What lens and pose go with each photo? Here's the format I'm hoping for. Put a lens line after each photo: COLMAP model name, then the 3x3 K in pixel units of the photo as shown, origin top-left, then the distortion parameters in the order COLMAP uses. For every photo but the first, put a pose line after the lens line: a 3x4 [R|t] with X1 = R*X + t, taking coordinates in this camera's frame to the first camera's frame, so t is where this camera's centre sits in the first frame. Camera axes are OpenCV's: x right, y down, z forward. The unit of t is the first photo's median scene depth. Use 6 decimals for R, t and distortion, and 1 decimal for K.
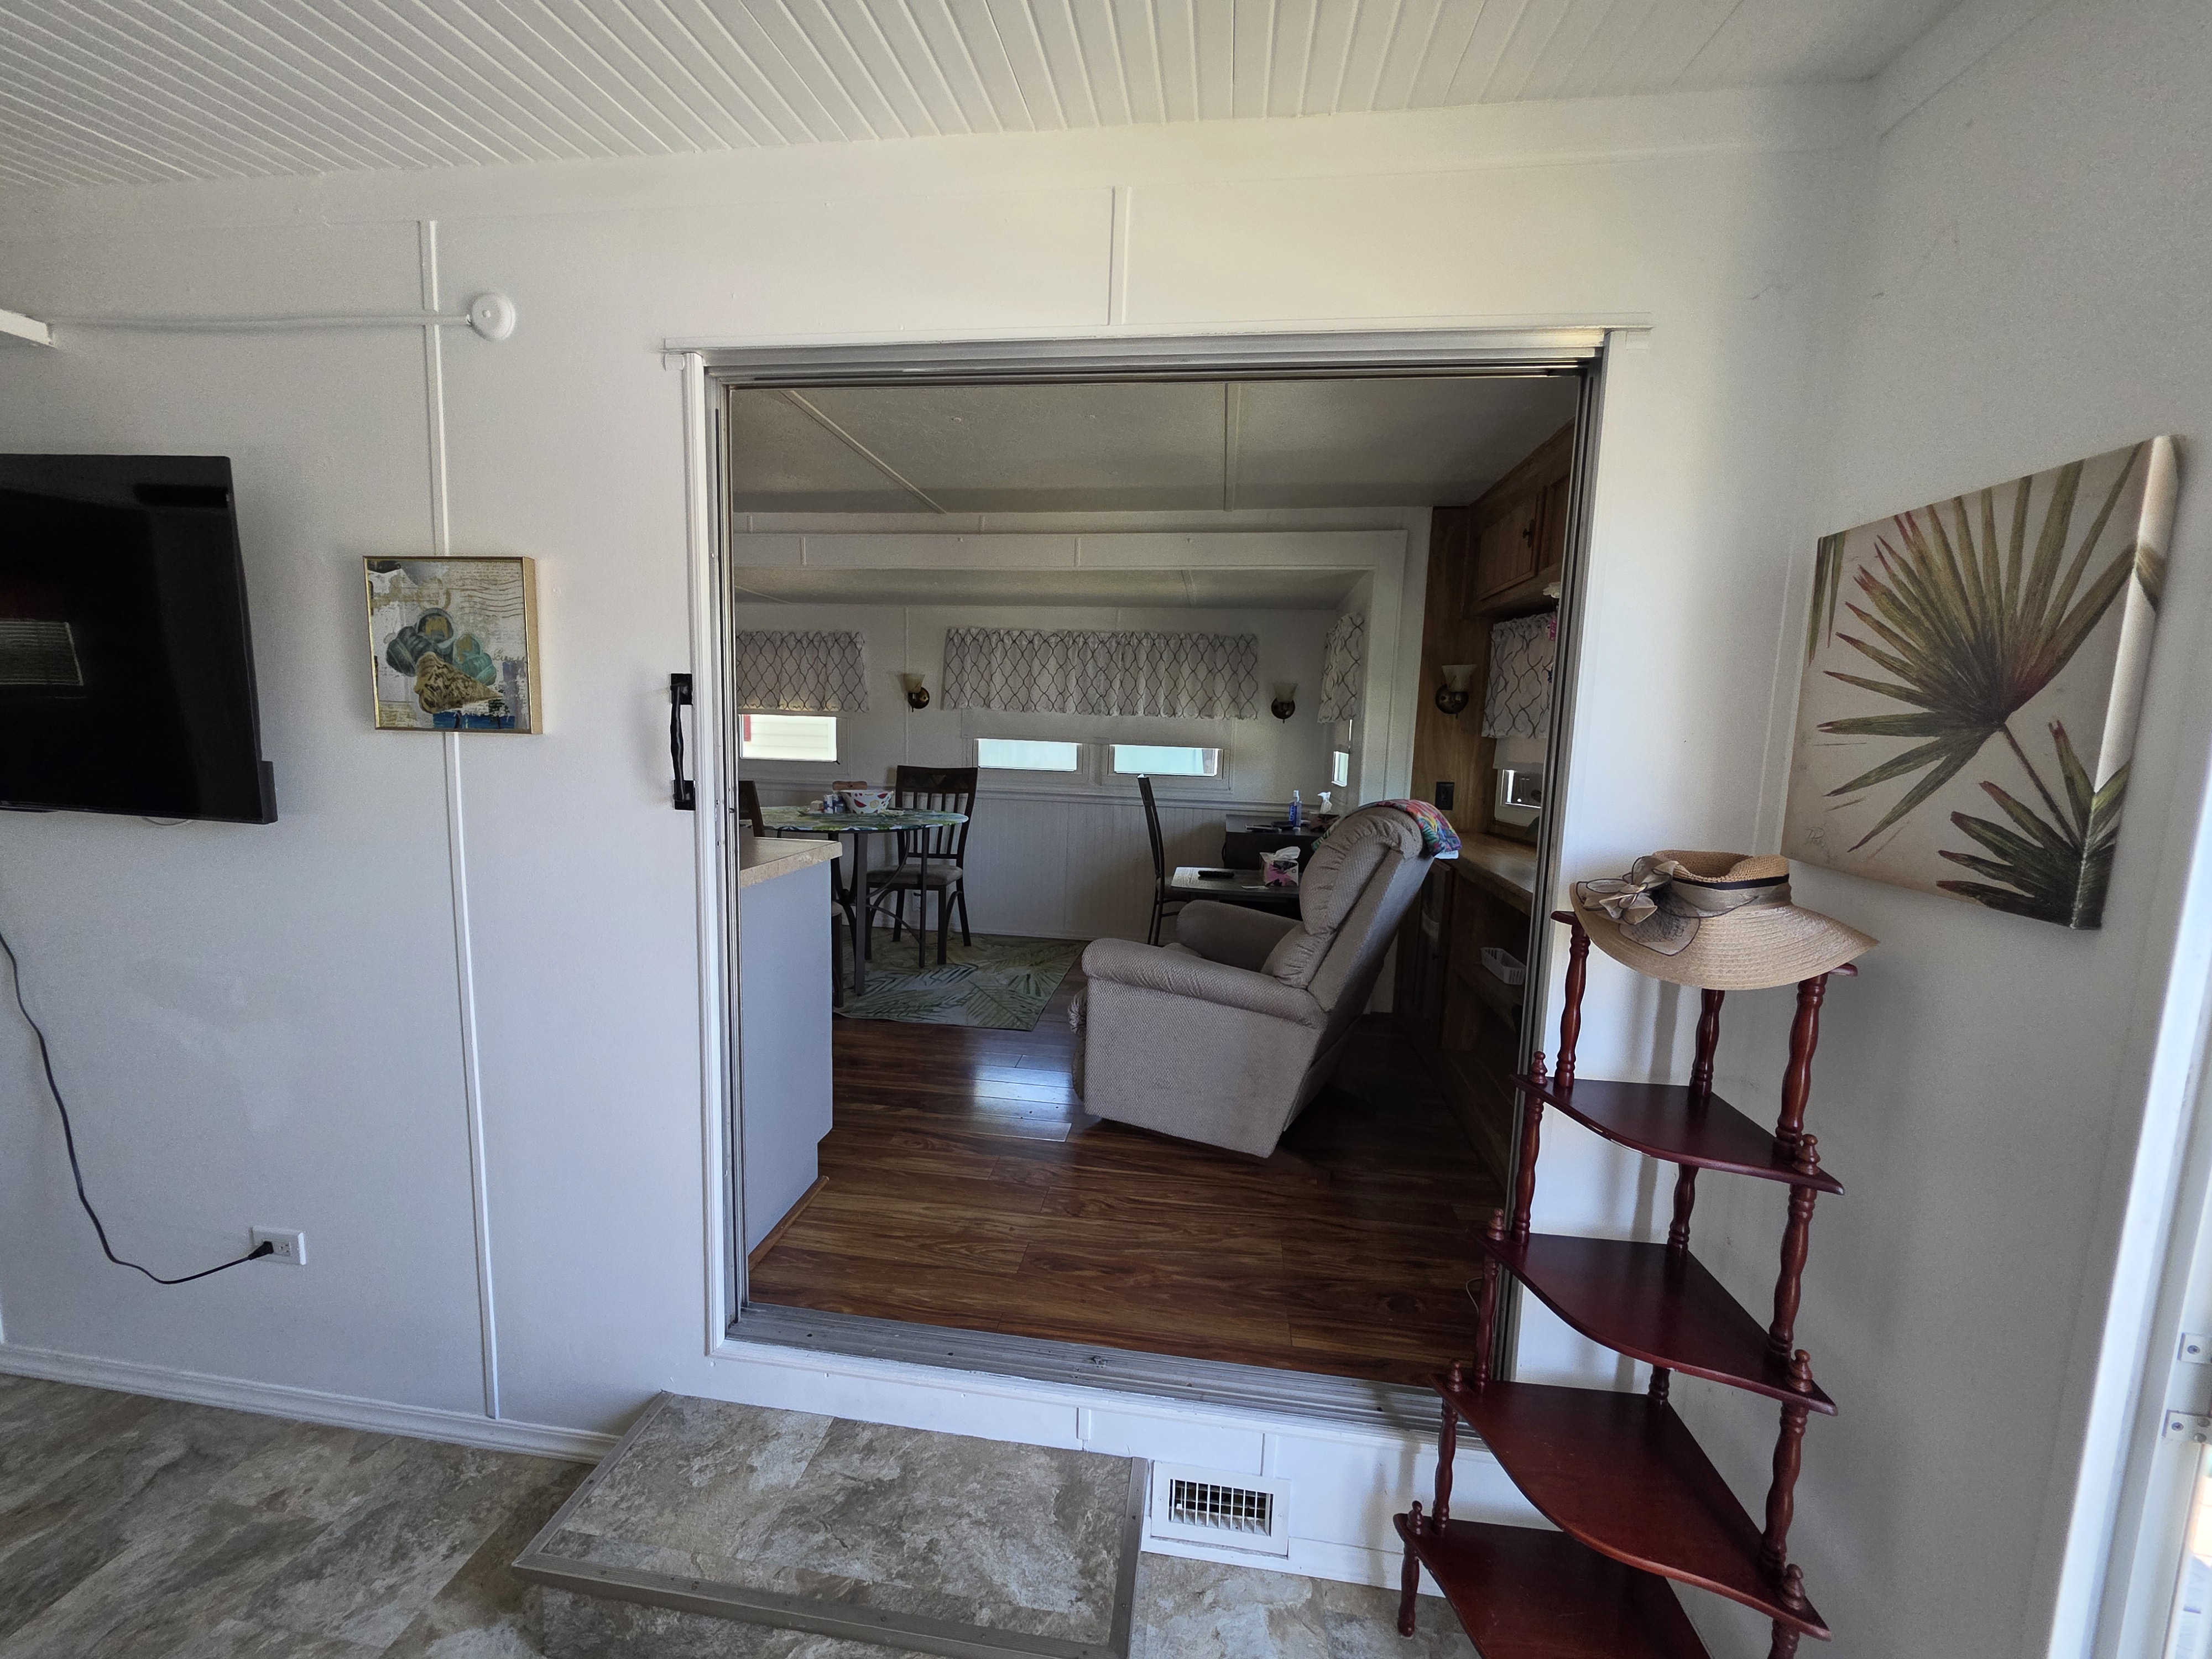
lens RADIAL K [[880.9, 0, 1098.5], [0, 880.9, 837.7], [0, 0, 1]] dist [-0.000858, 0.000398]
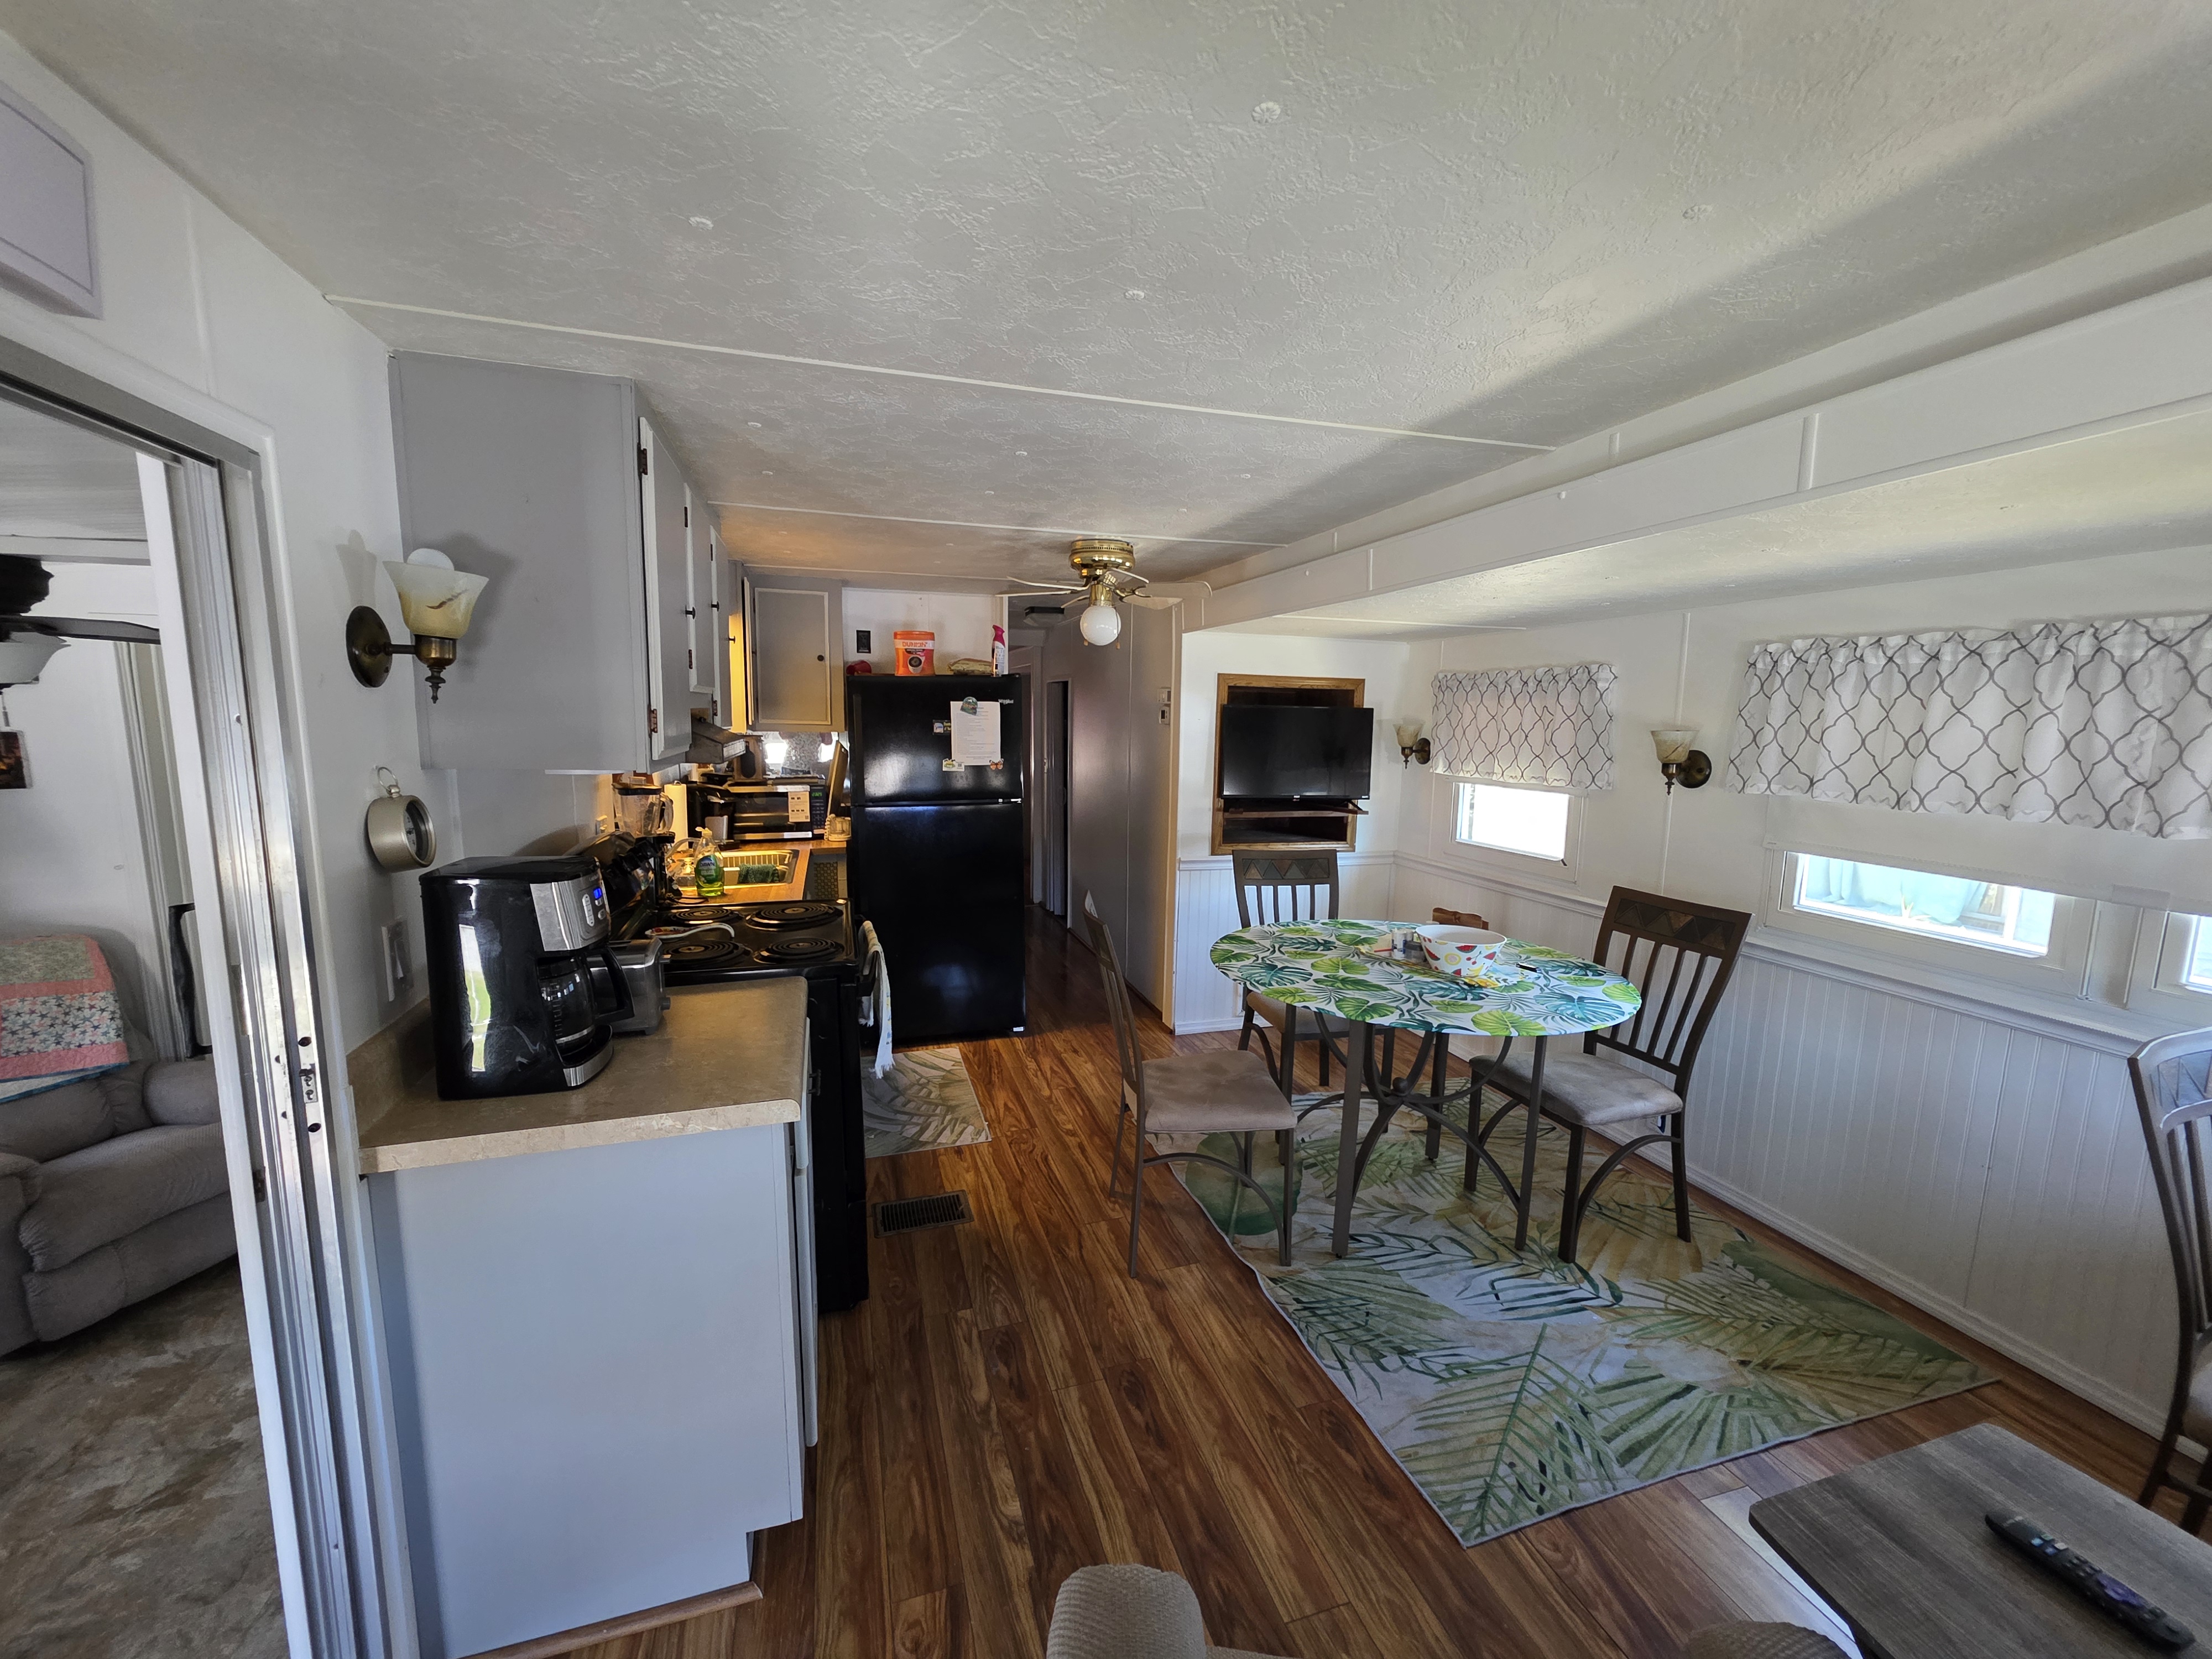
lens RADIAL K [[880.9, 0, 1096.1], [0, 880.9, 839.8], [0, 0, 1]] dist [-0.000858, 0.000398]
pose [[0.422451, 0.098517, -0.901016, 0.205413], [-0.108004, 0.992464, 0.057877, -0.143781], [0.899928, 0.072863, 0.429908, 0.564126]]
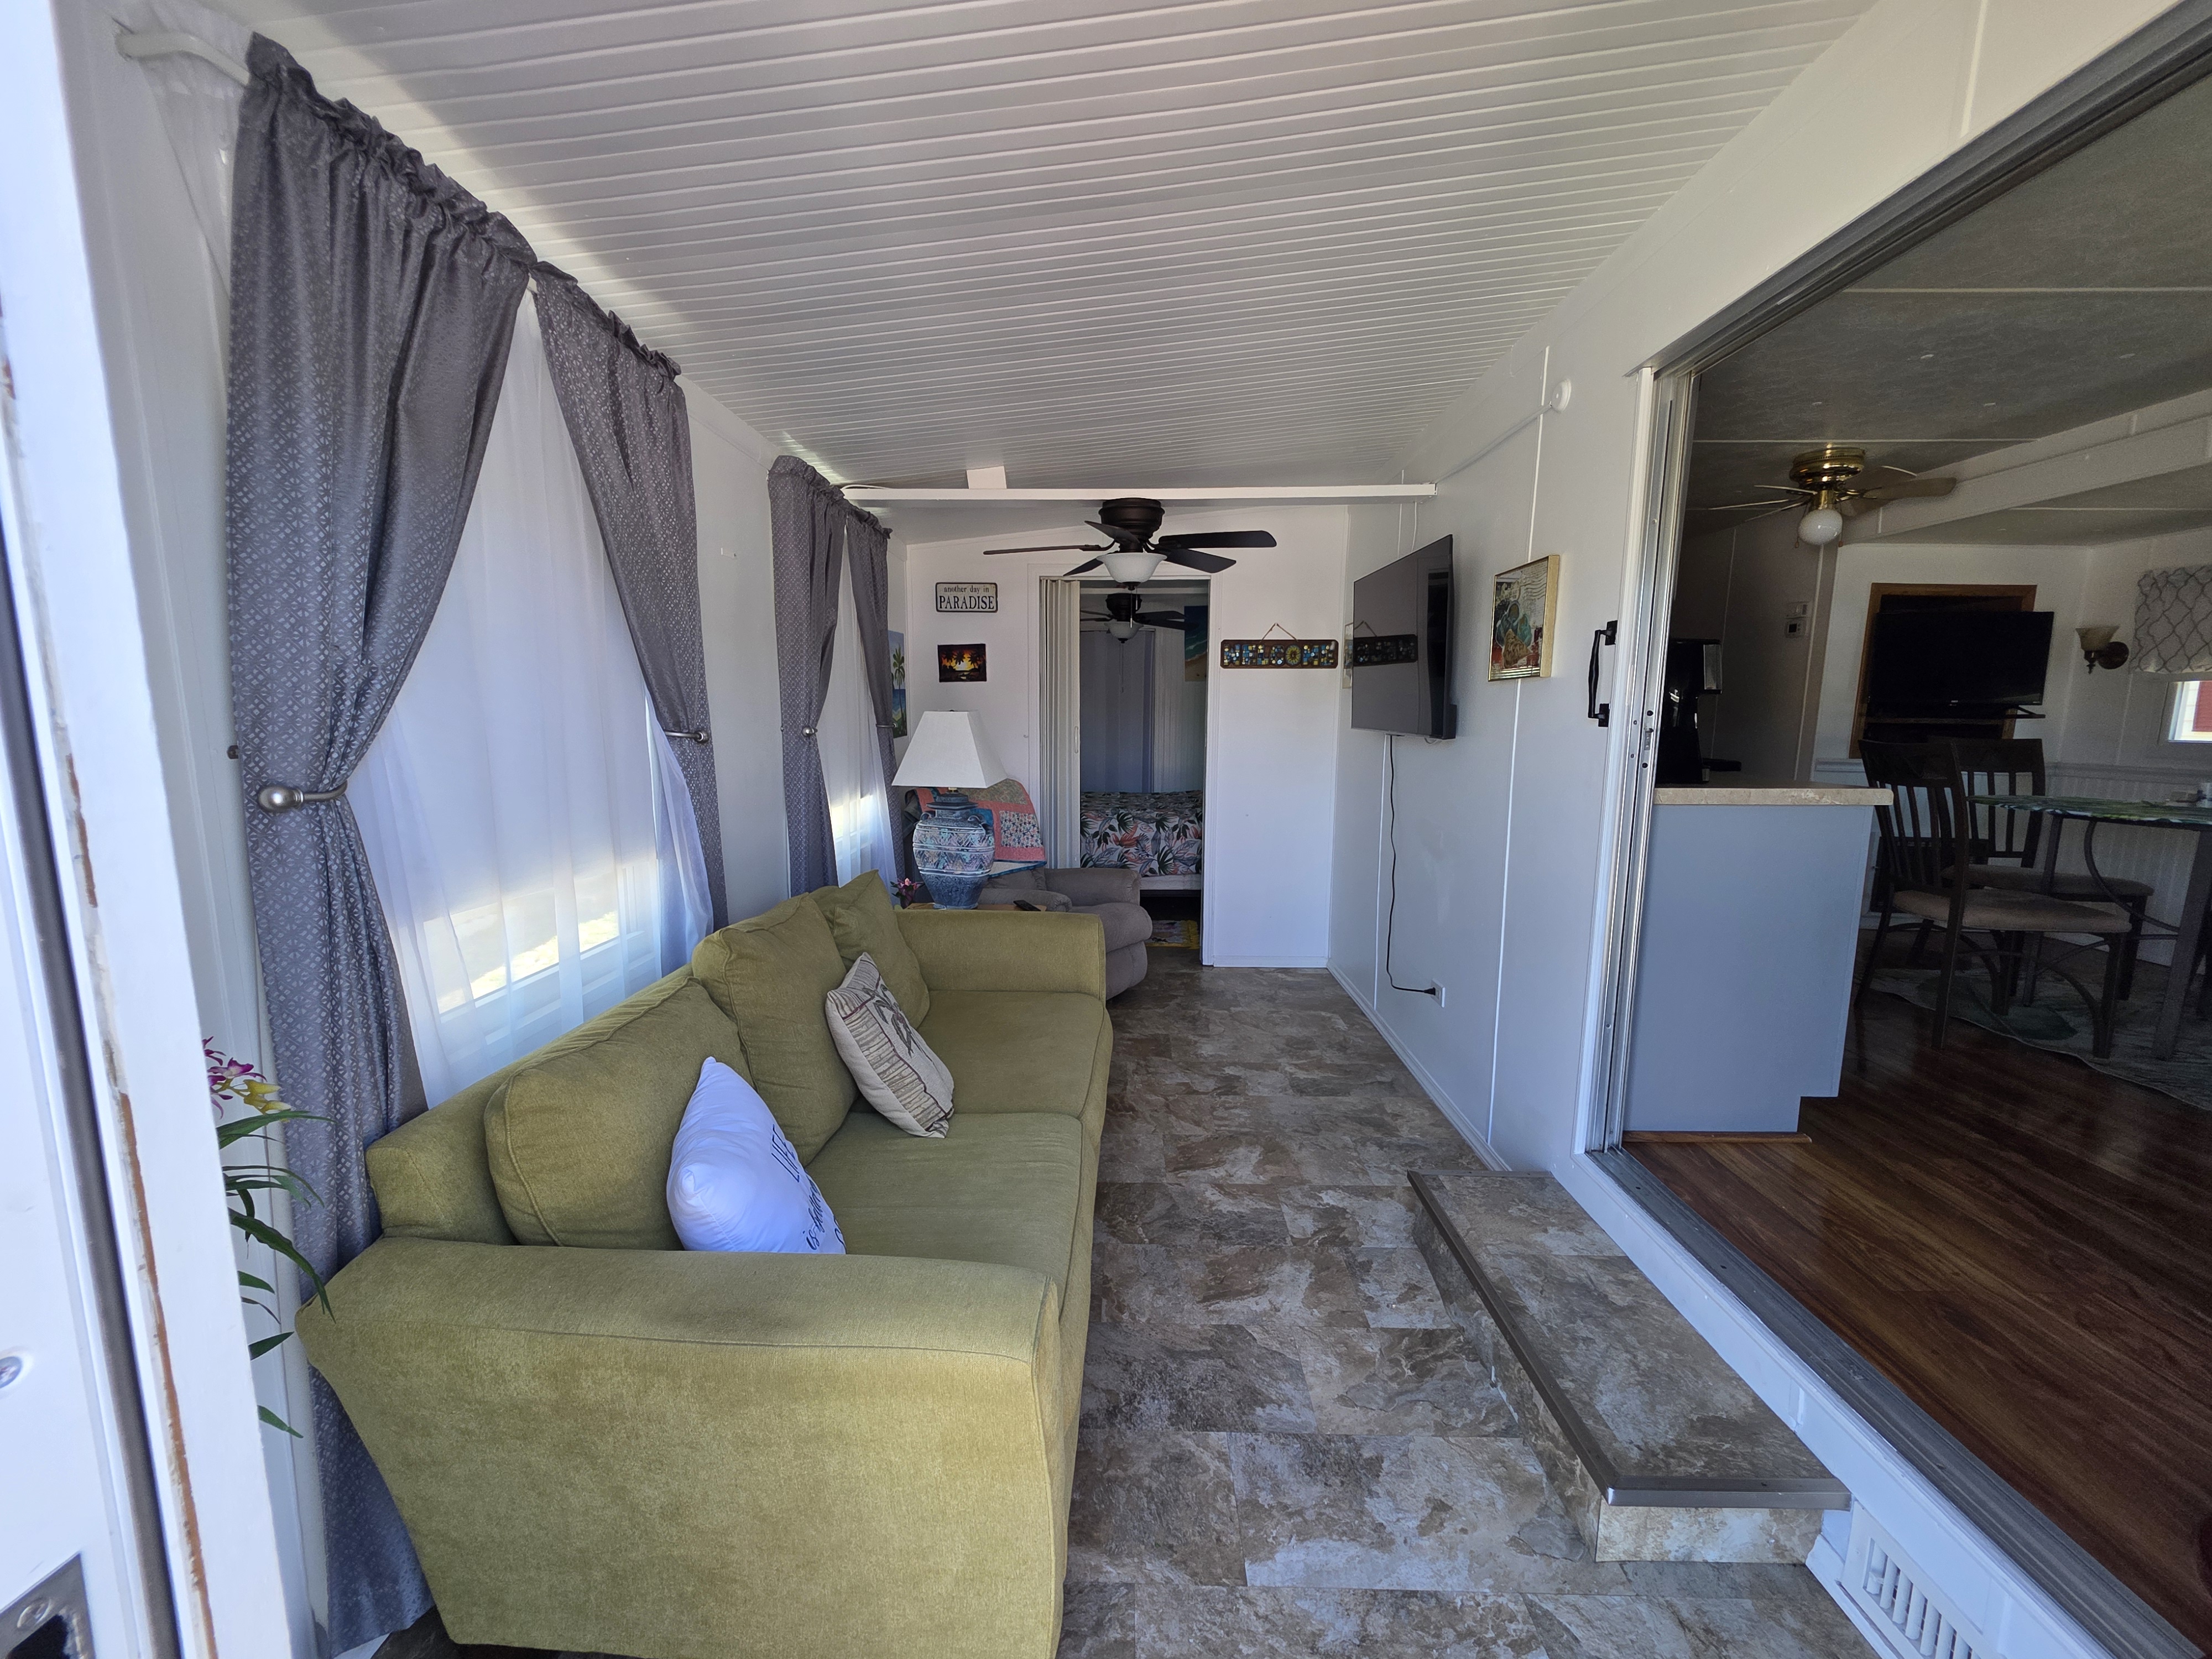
lens RADIAL K [[880.9, 0, 1100.8], [0, 880.9, 836.2], [0, 0, 1]] dist [-0.000858, 0.000398]
pose [[0.112263, 0.106038, -0.988004, 0.323315], [-0.122871, 0.988141, 0.092092, 0.042869], [0.986053, 0.111059, 0.123961, 0.053373]]
